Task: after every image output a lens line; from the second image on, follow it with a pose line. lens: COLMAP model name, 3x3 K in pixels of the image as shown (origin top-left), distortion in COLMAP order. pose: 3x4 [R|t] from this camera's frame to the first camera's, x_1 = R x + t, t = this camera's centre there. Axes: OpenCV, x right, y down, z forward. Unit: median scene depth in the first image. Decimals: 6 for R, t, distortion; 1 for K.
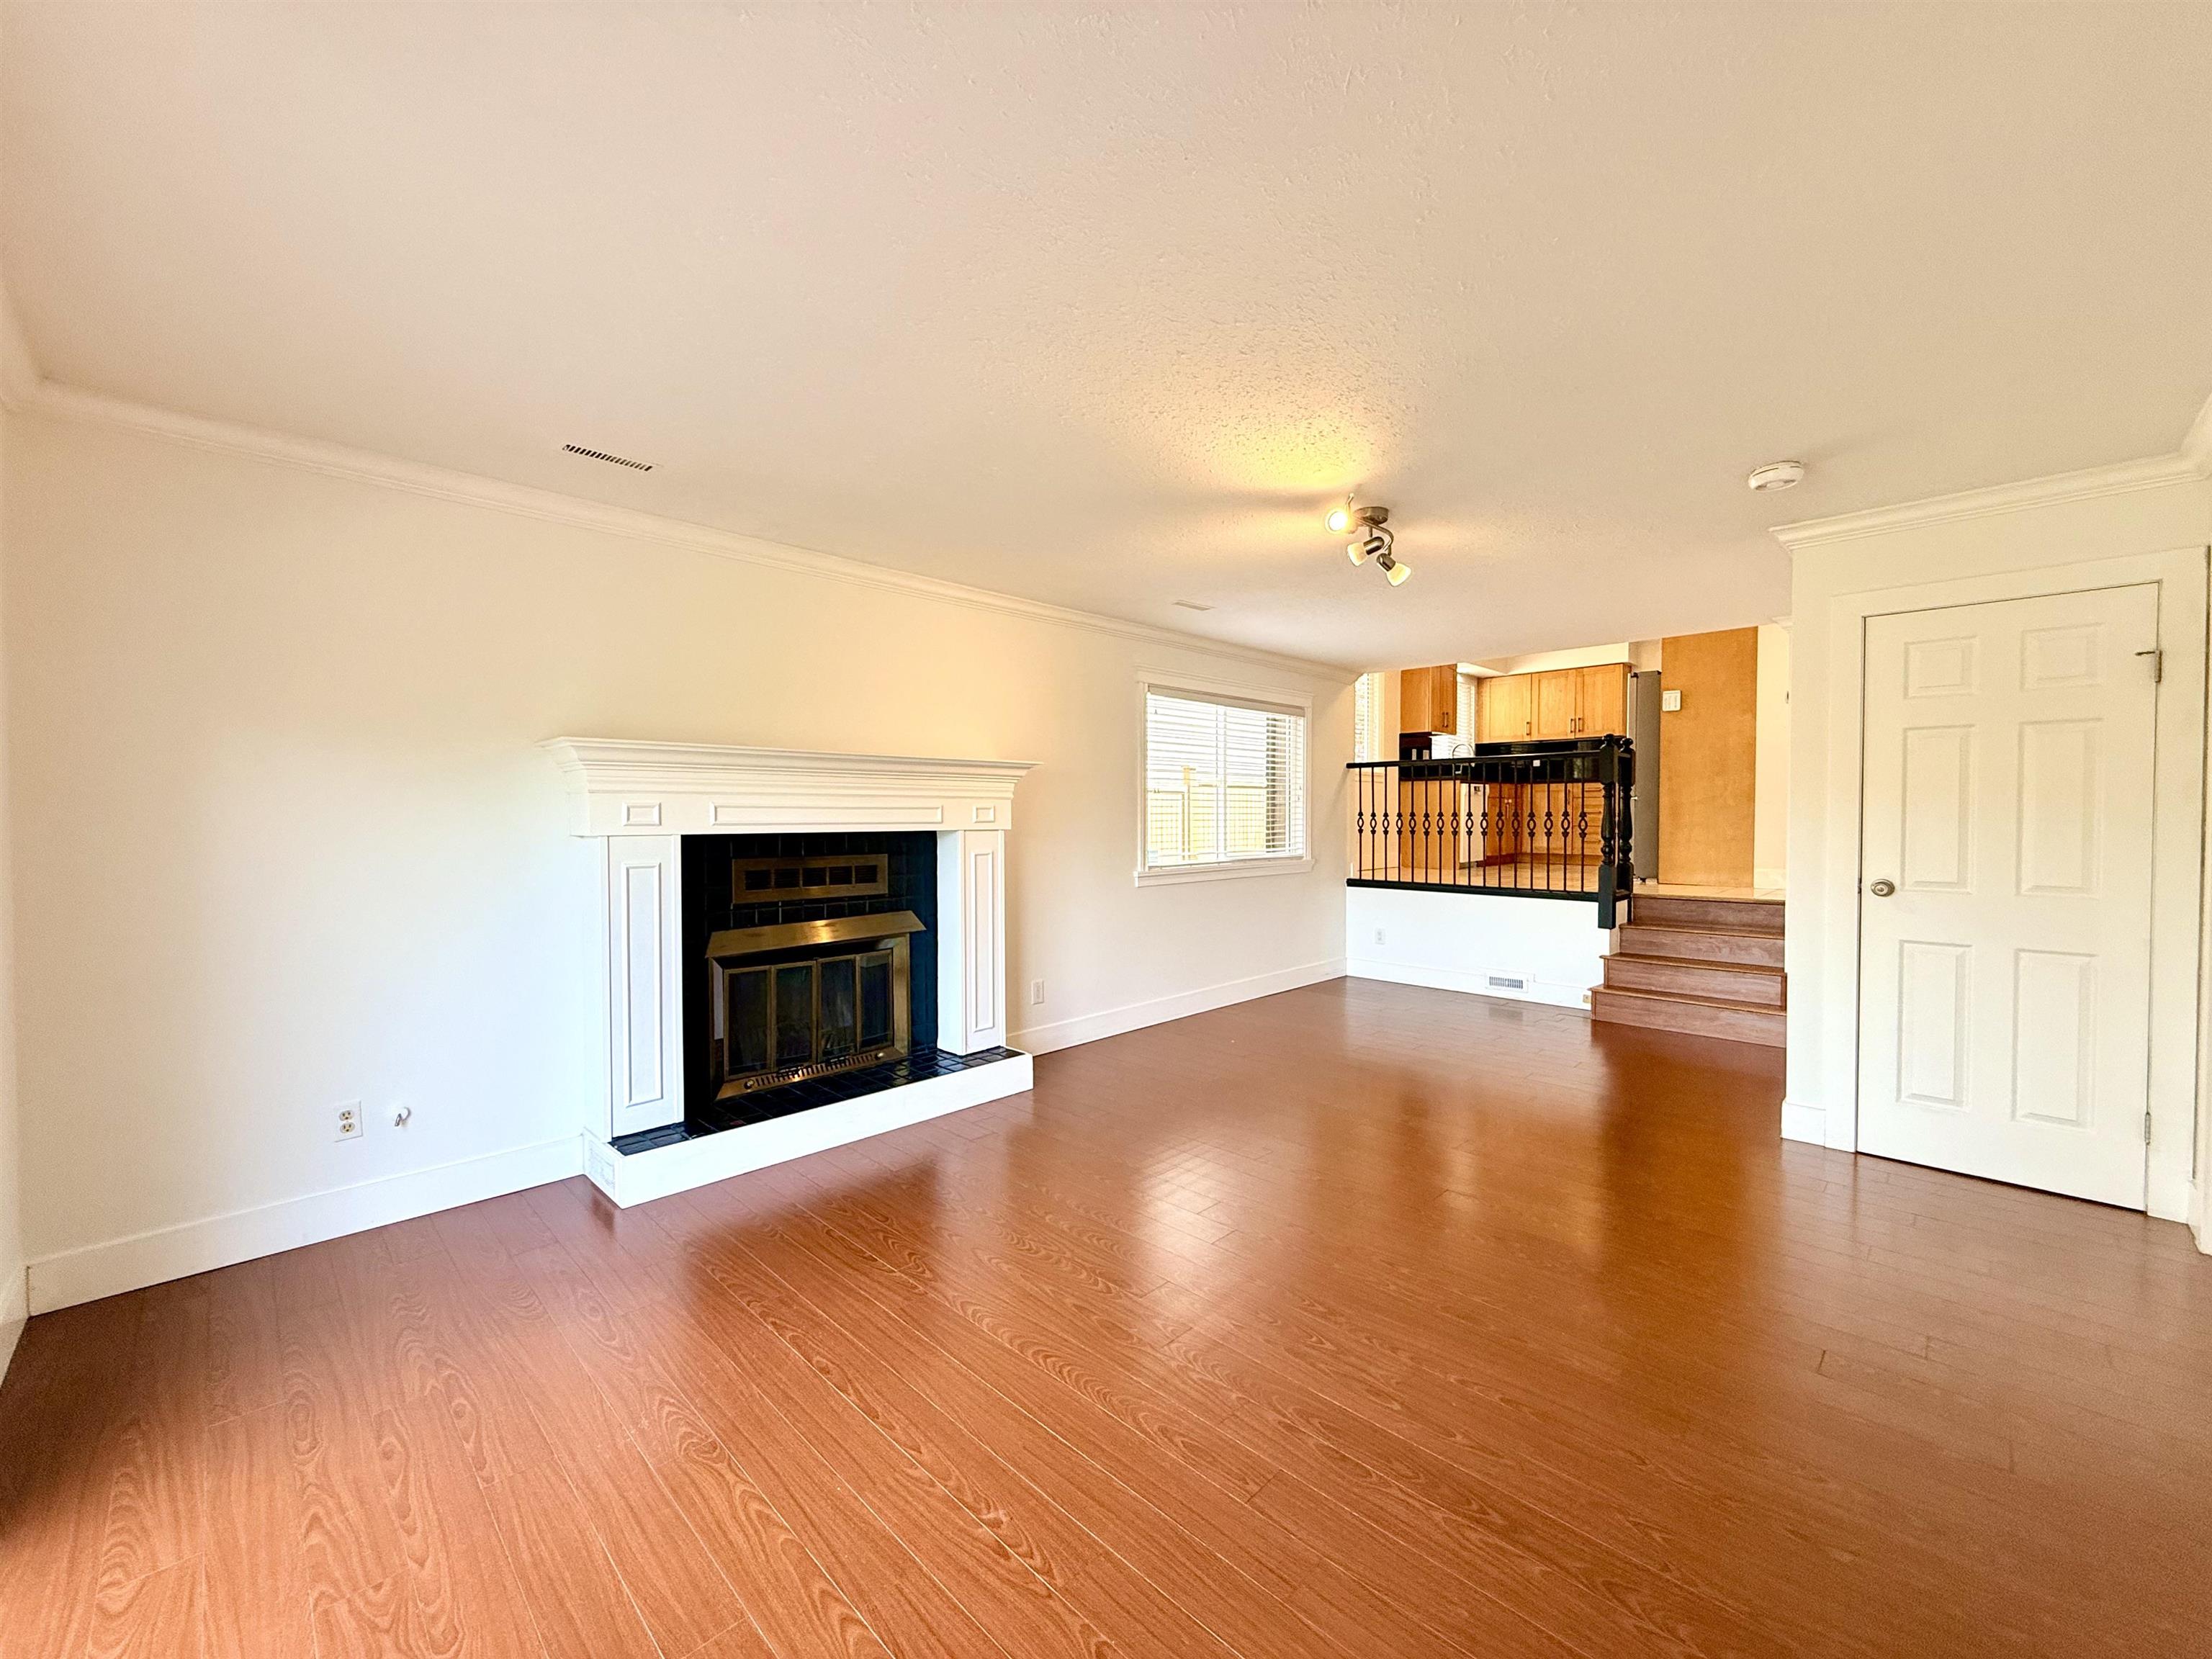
lens RADIAL K [[885.9, 0, 1119.3], [0, 885.9, 824.7], [0, 0, 1]] dist [-0.000523, 0.000213]
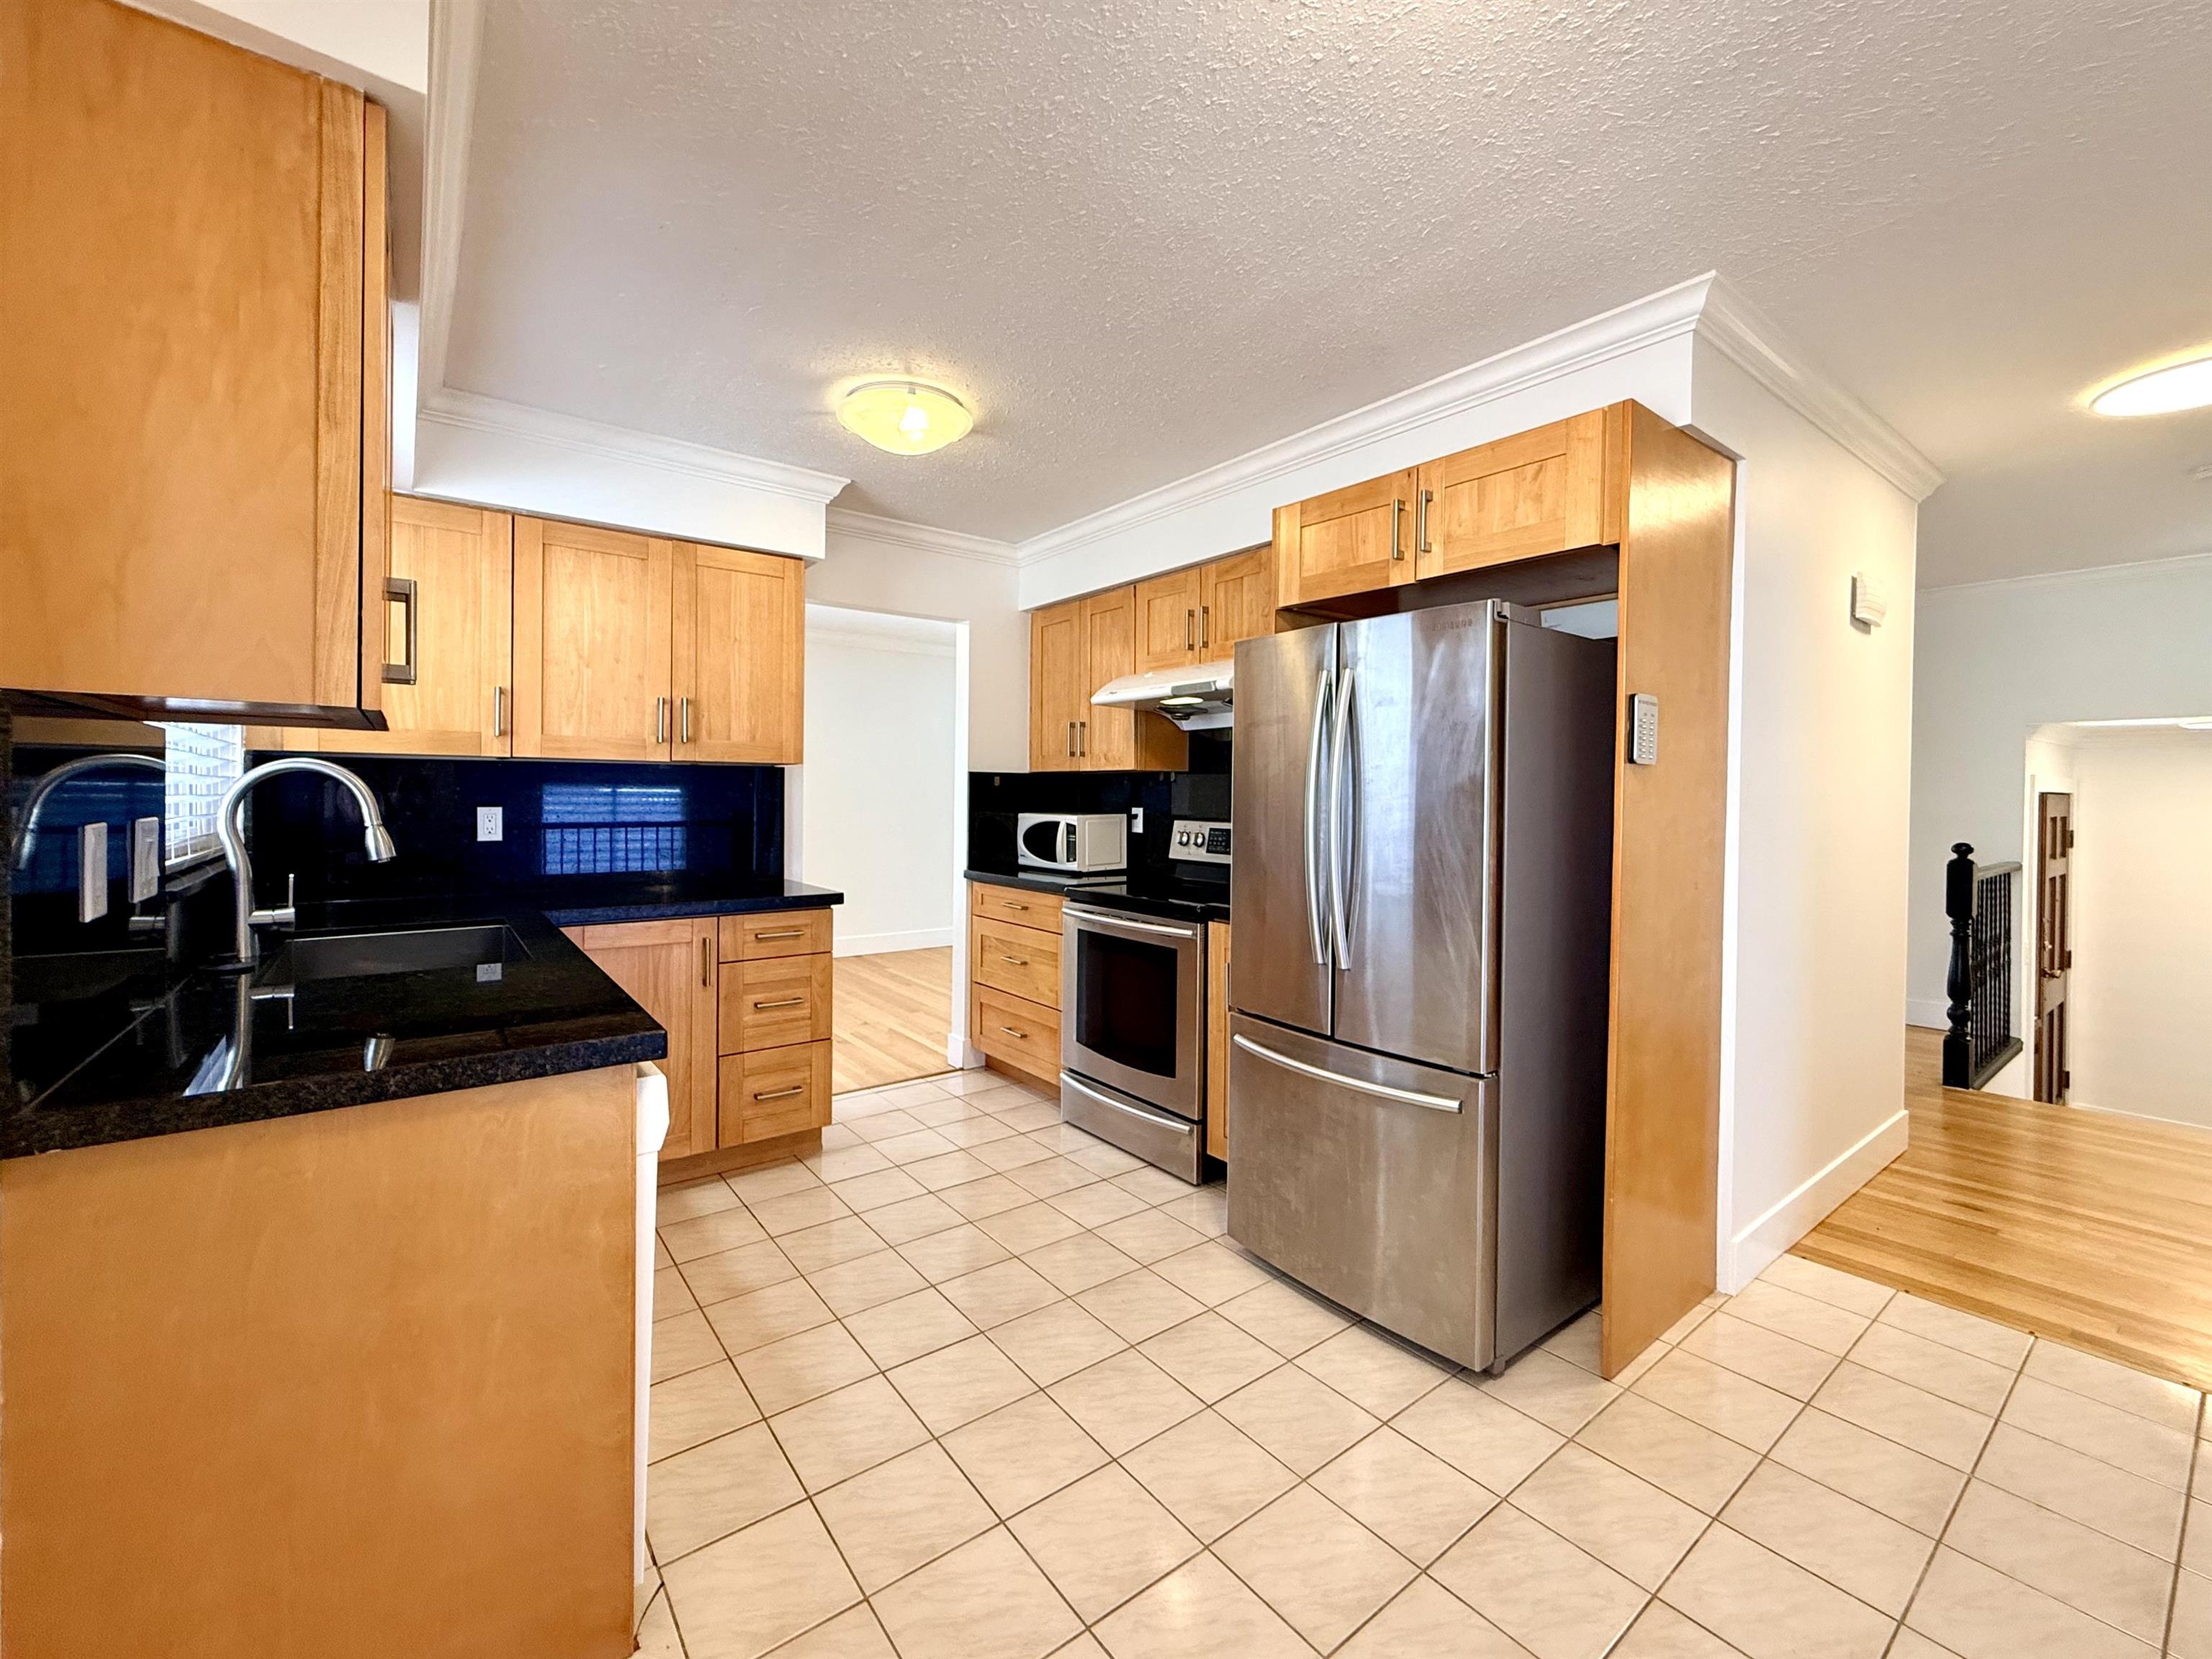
lens RADIAL K [[885.9, 0, 1093.7], [0, 885.9, 808.5], [0, 0, 1]] dist [-0.000523, 0.000213]
pose [[0.136230, -0.015610, 0.990554, 0.220001], [0.012315, 0.999825, 0.014063, -0.082223], [-0.990601, 0.010283, 0.136398, 0.797644]]
